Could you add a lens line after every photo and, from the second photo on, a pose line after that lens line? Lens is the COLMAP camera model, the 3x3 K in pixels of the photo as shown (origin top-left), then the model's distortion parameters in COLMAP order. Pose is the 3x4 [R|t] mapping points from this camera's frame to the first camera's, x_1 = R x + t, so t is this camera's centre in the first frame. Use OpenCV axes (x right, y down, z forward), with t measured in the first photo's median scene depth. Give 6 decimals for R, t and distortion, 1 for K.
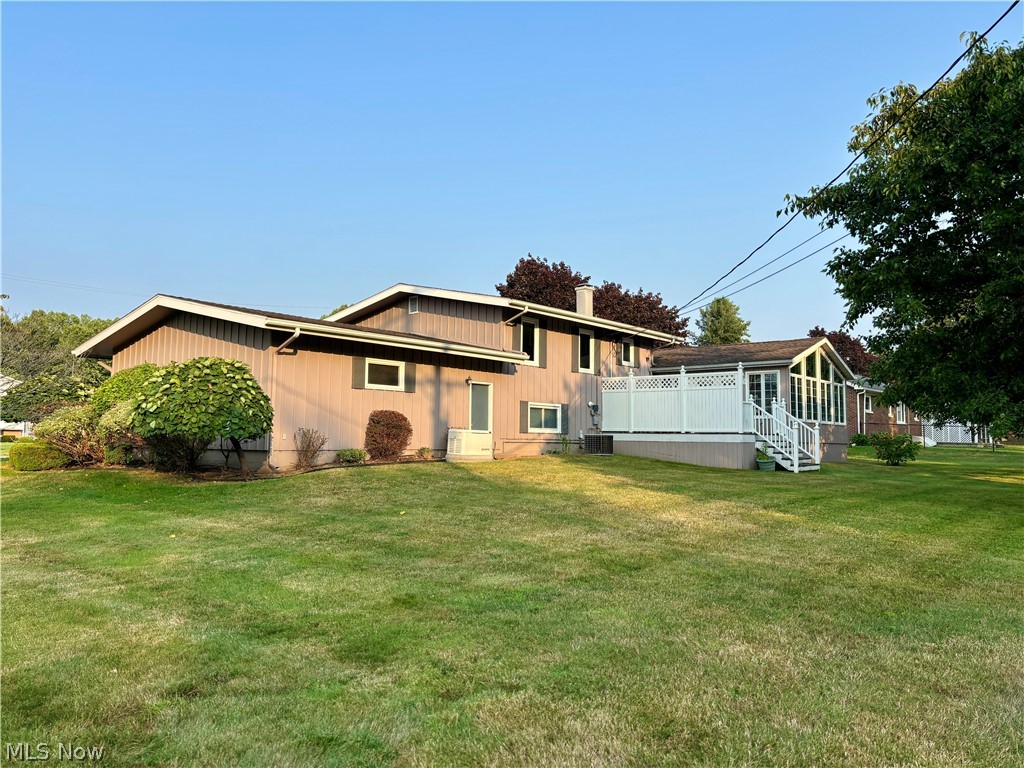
lens RADIAL K [[754.4, 0, 512.4], [0, 754.4, 383.4], [0, 0, 1]] dist [0.067188, -0.000994]
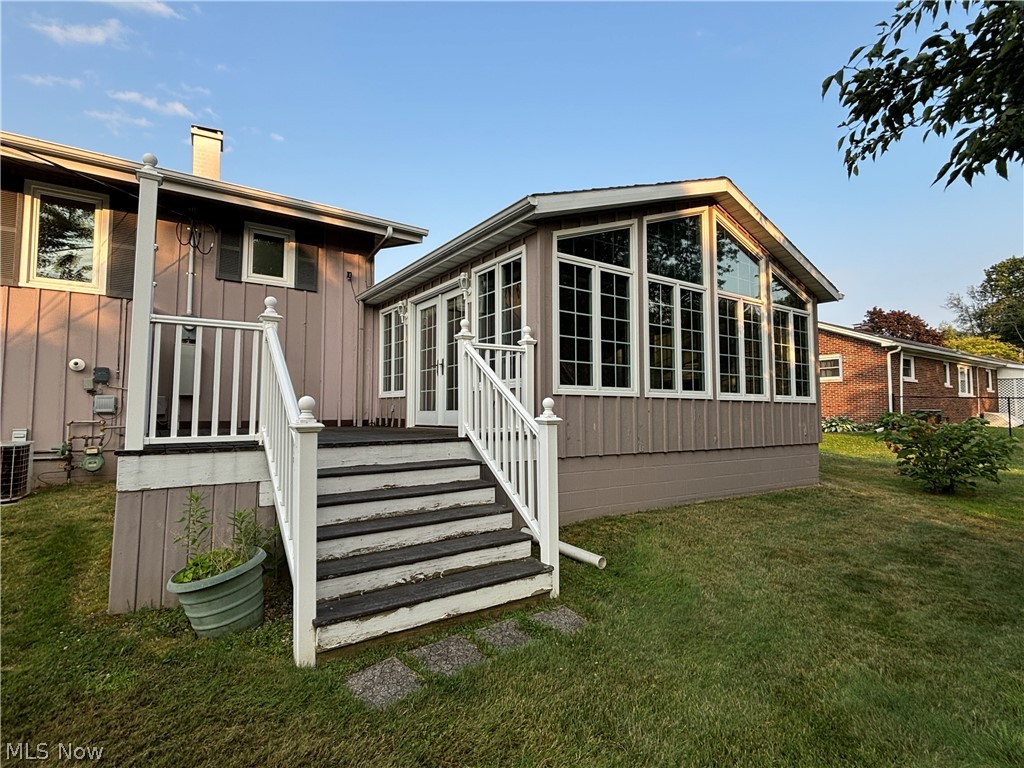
lens RADIAL K [[506.9, 0, 512.0], [0, 506.9, 384.9], [0, 0, 1]] dist [-0.000183, -0.000251]
pose [[0.964415, -0.028161, -0.262889, 0.345870], [0.032319, 0.999411, 0.011504, 0.035812], [0.262410, -0.019591, 0.964757, 0.669756]]
